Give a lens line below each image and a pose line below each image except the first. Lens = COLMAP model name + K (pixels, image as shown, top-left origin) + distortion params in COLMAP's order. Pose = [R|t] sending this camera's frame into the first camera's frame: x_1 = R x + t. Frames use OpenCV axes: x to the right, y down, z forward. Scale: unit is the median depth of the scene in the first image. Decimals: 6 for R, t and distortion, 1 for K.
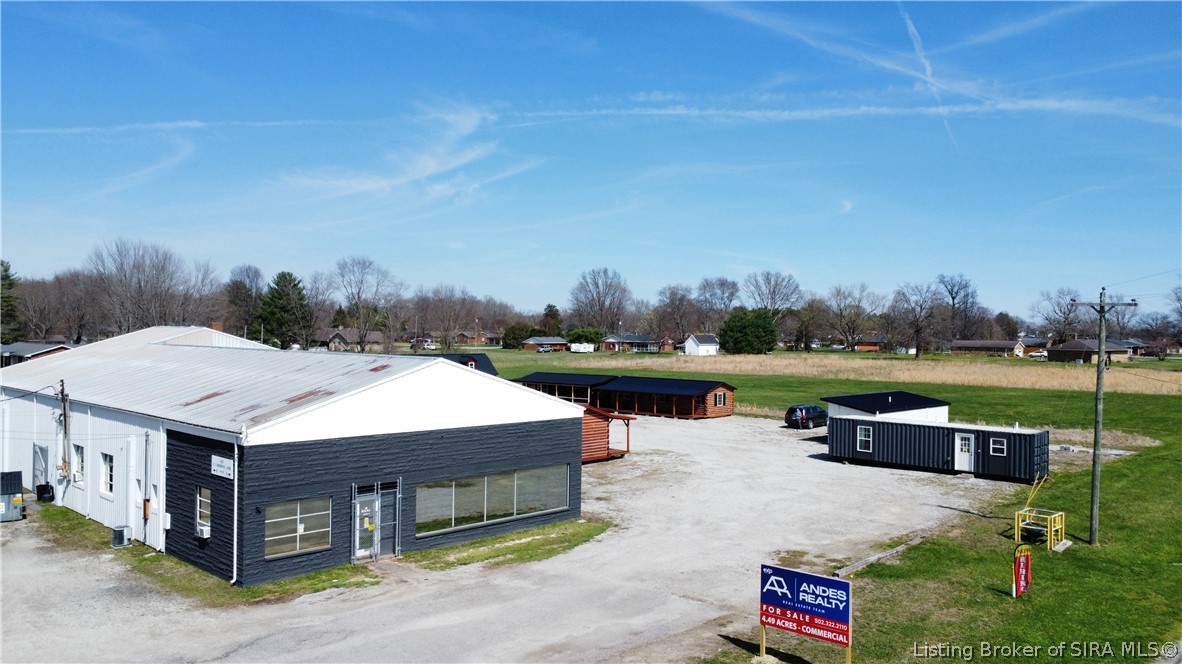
lens RADIAL K [[893.1, 0, 594.7], [0, 893.1, 335.5], [0, 0, 1]] dist [0.007529, -0.013475]
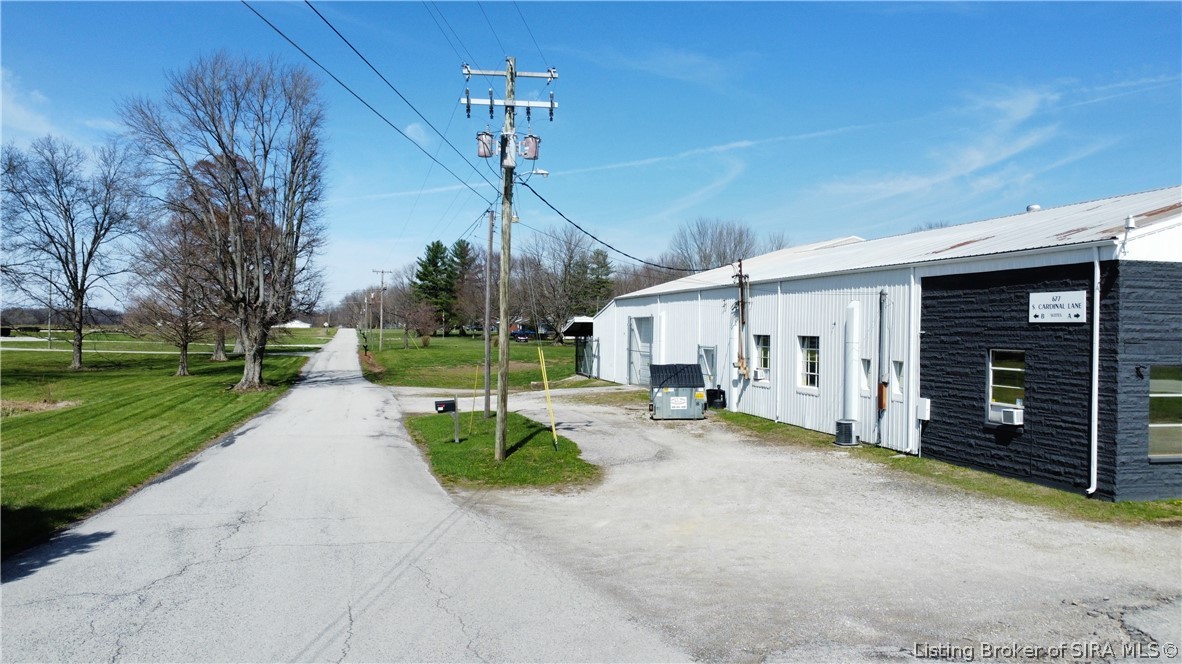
lens RADIAL K [[893.1, 0, 594.7], [0, 893.1, 335.5], [0, 0, 1]] dist [0.007529, -0.013475]
pose [[0.839725, 0.000269, -0.543011, -0.295037], [-0.003990, 0.999976, -0.005674, 0.144715], [0.542997, 0.006931, 0.839706, 0.260184]]
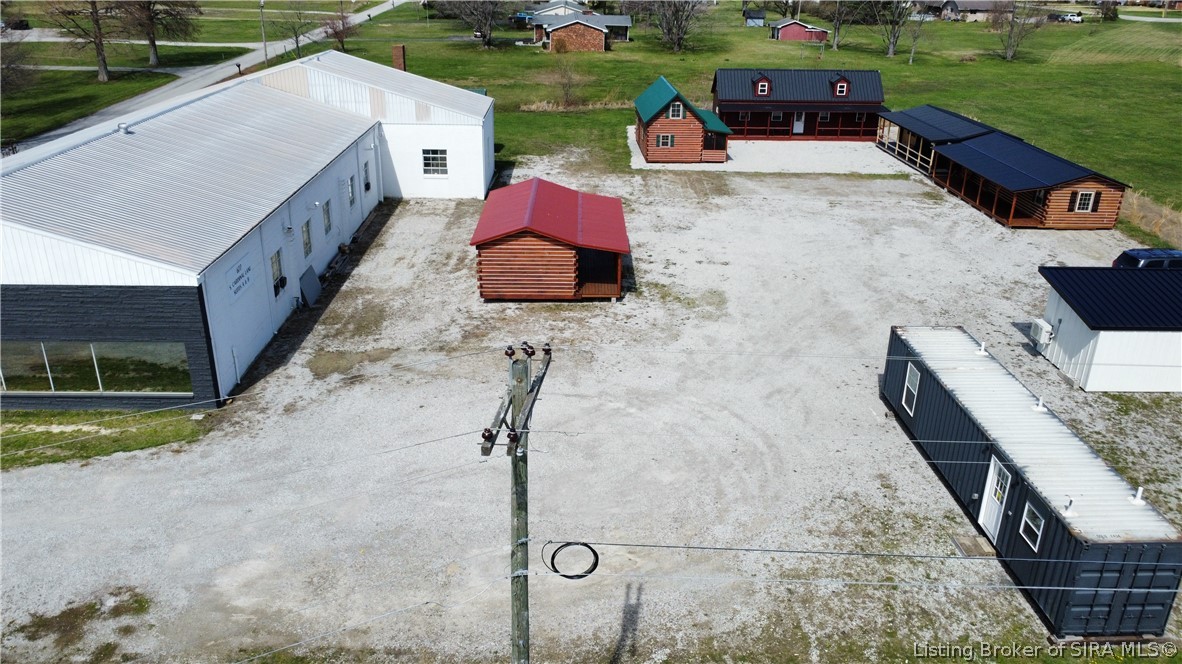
lens RADIAL K [[893.1, 0, 594.7], [0, 893.1, 335.5], [0, 0, 1]] dist [0.007529, -0.013475]
pose [[0.706074, 0.276453, -0.651946, 0.789810], [-0.011279, 0.924922, 0.379990, -0.170988], [0.708049, -0.260948, 0.656181, 0.840611]]
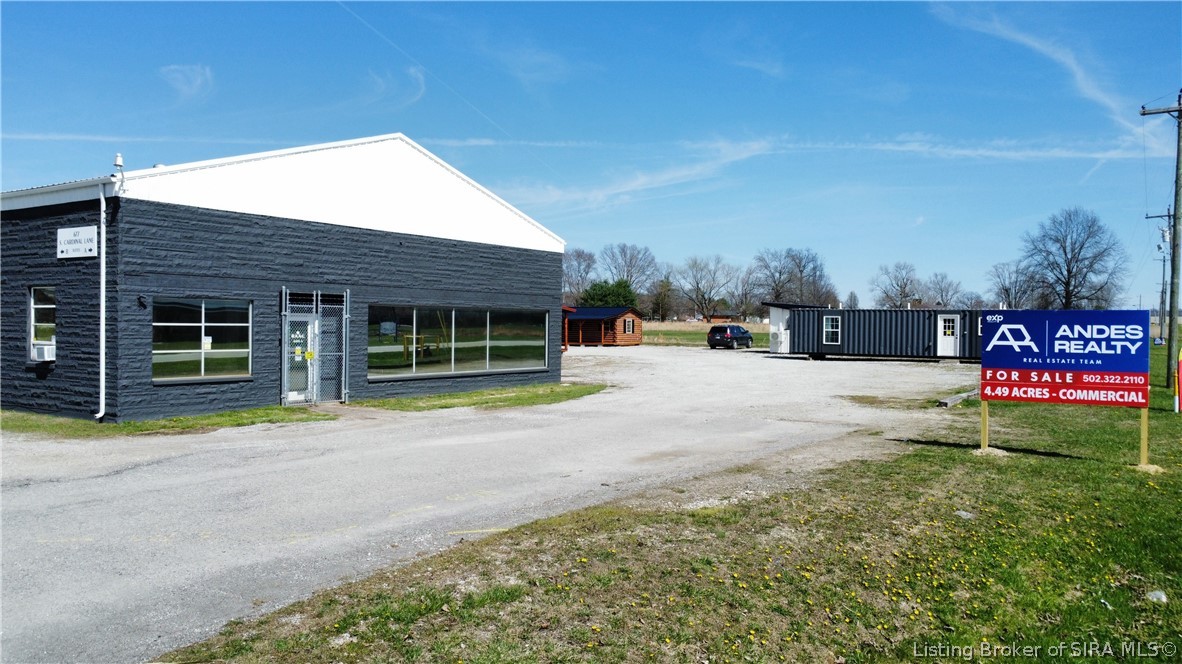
lens RADIAL K [[893.1, 0, 594.7], [0, 893.1, 335.5], [0, 0, 1]] dist [0.007529, -0.013475]
pose [[0.983583, -0.004700, 0.180397, -0.143582], [0.003138, 0.999955, 0.008945, 0.176144], [-0.180431, -0.008232, 0.983553, 0.261106]]
